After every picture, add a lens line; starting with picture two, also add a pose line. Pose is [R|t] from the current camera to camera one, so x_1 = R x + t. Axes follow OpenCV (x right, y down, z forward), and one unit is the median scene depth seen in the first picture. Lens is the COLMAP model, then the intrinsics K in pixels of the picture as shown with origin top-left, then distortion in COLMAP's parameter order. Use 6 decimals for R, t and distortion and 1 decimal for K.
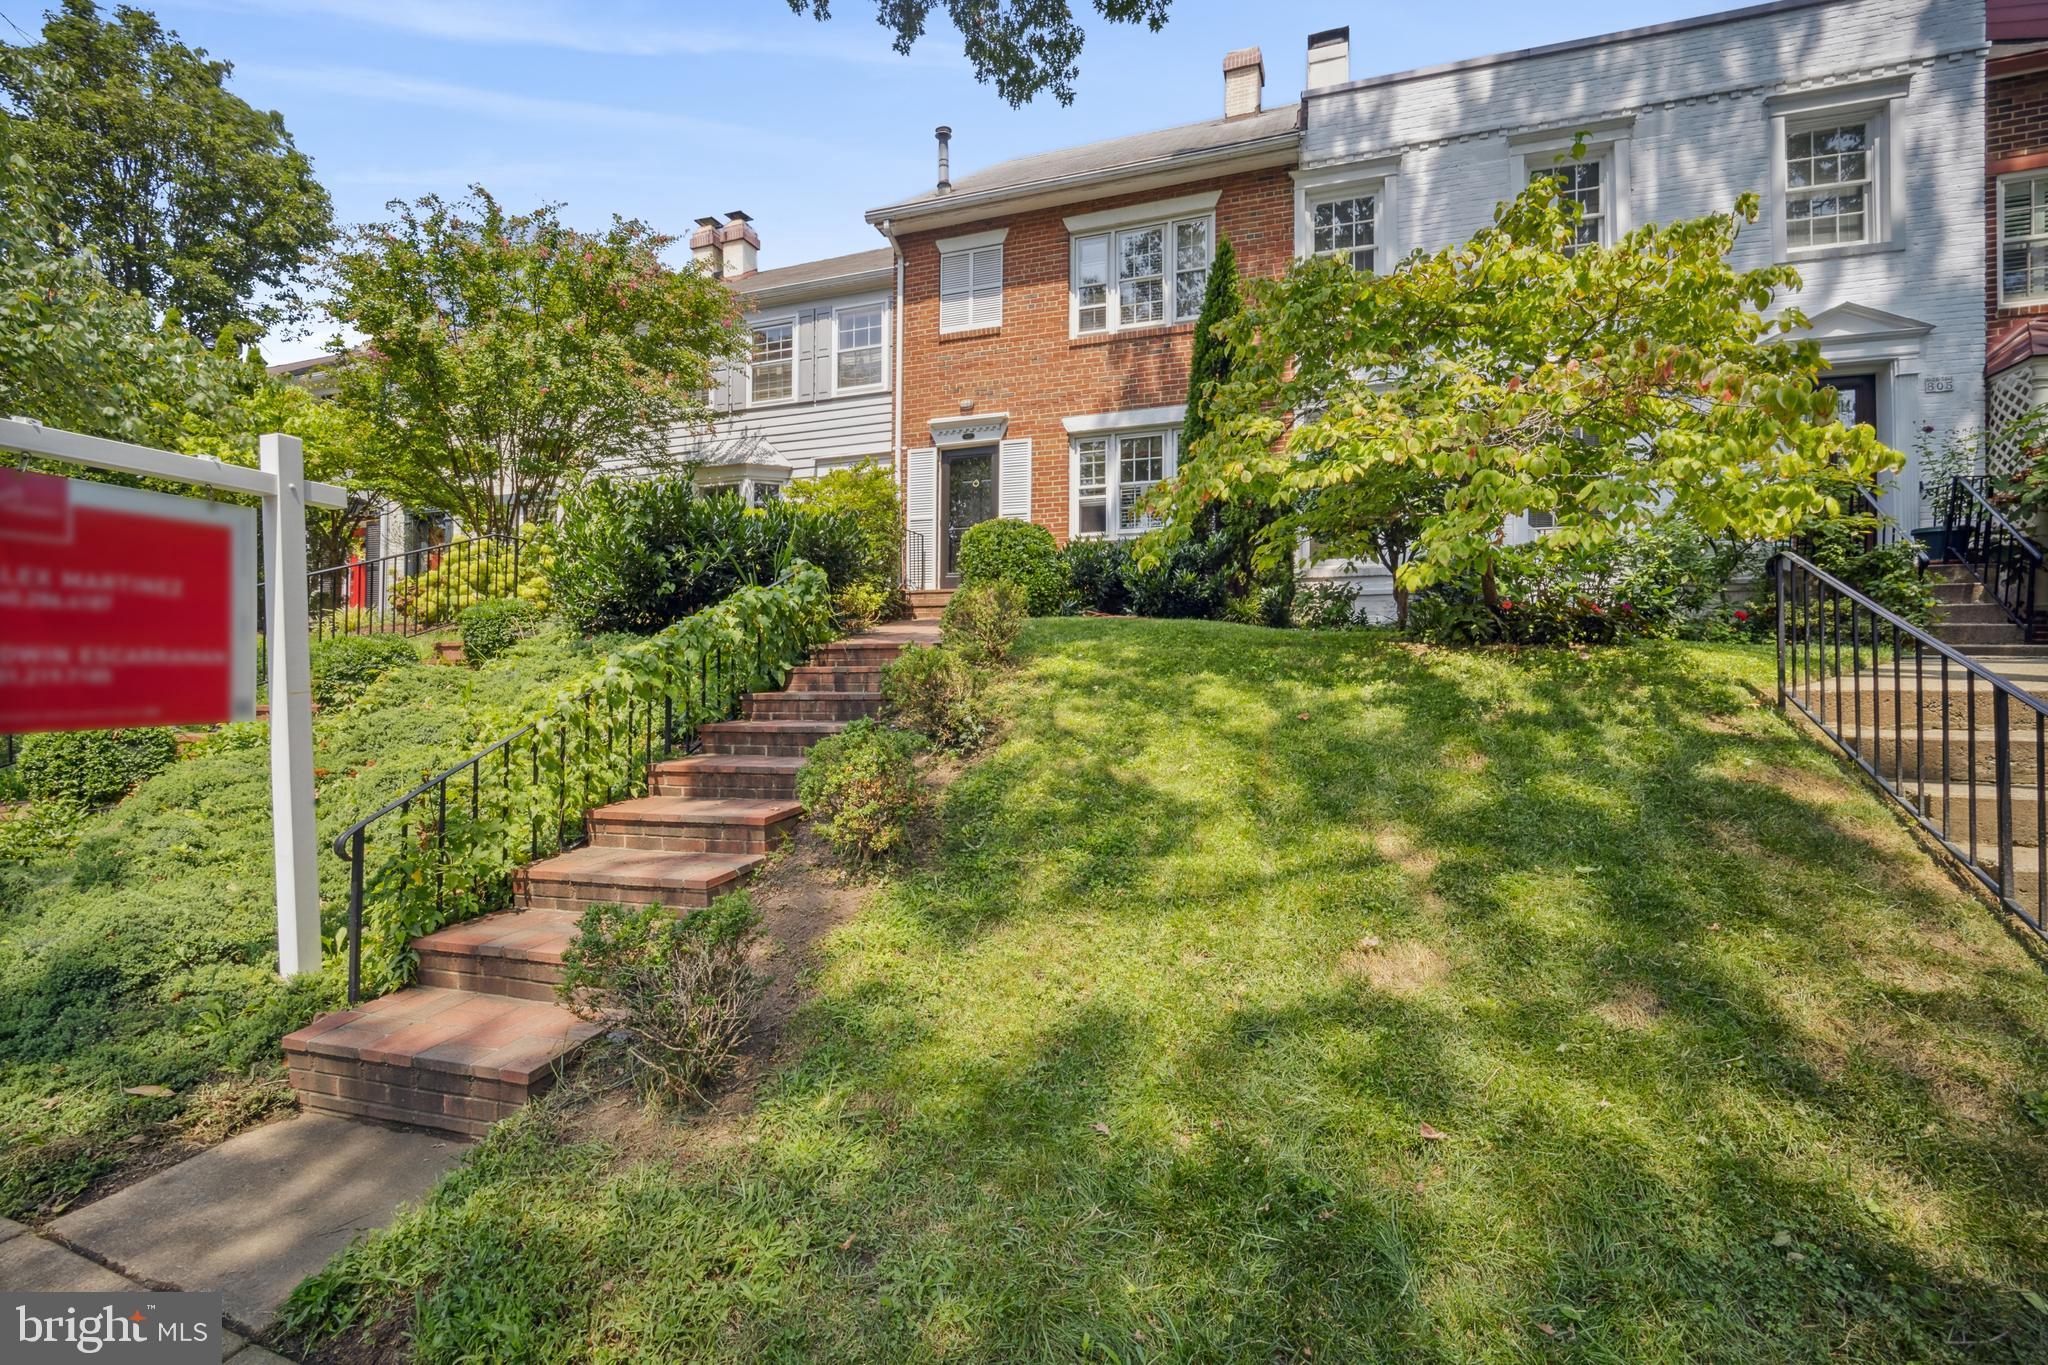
lens RADIAL K [[843.5, 0, 1024.0], [0, 843.5, 682.5], [0, 0, 1]] dist [-0.018548, 0.000330]
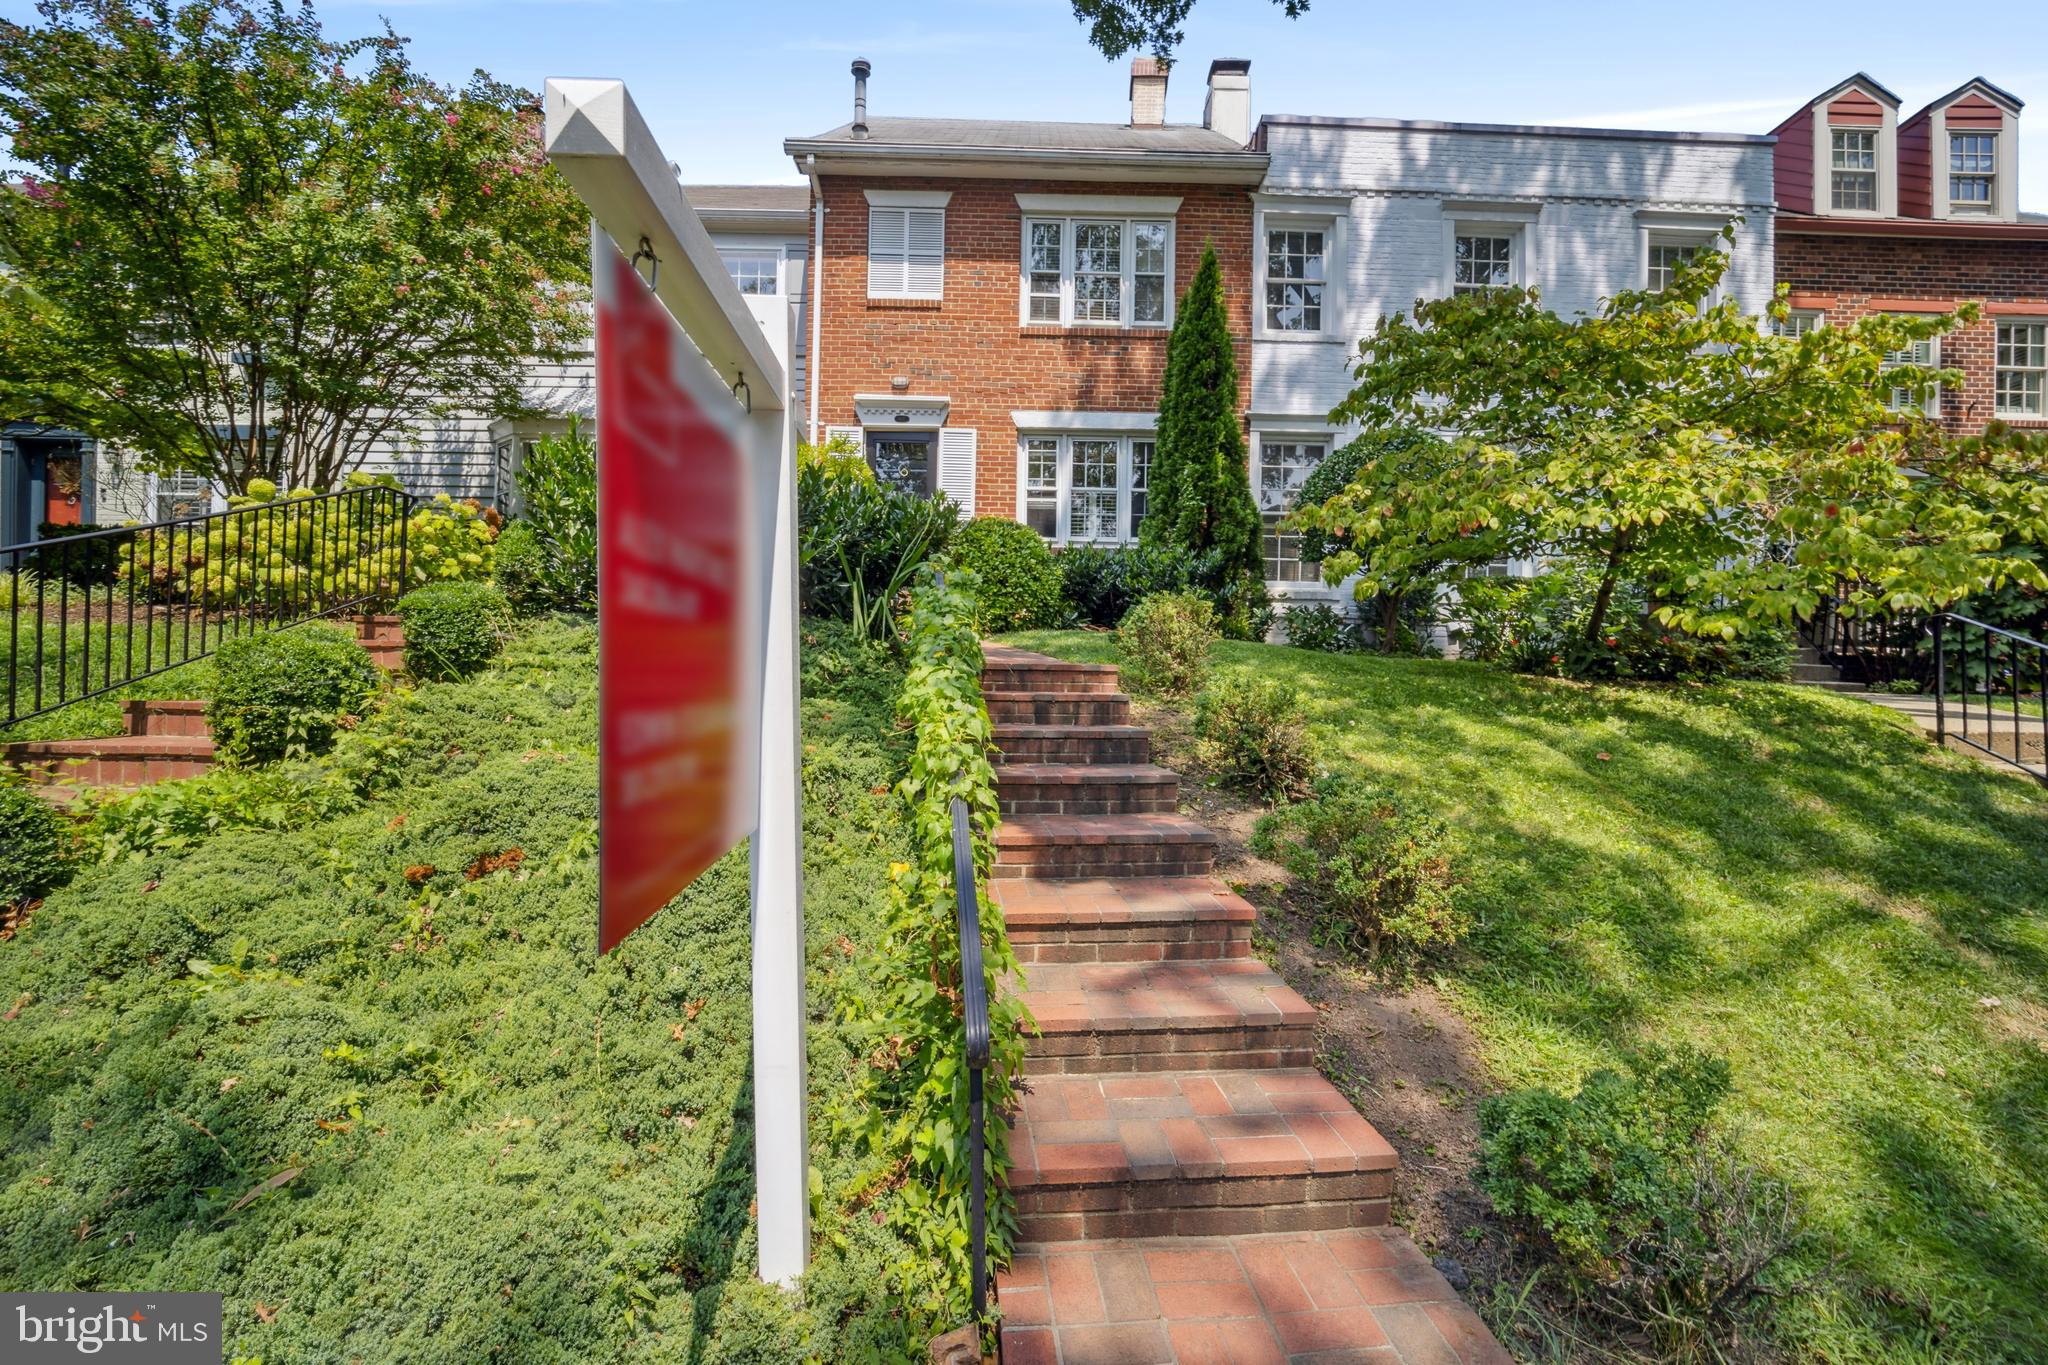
lens RADIAL K [[853.9, 0, 1020.4], [0, 853.9, 692.7], [0, 0, 1]] dist [-0.016054, -0.000063]
pose [[0.944493, 0.011246, 0.328340, -0.256377], [-0.014491, 0.999867, 0.007436, -0.012867], [-0.328212, -0.011781, 0.944530, 0.114565]]
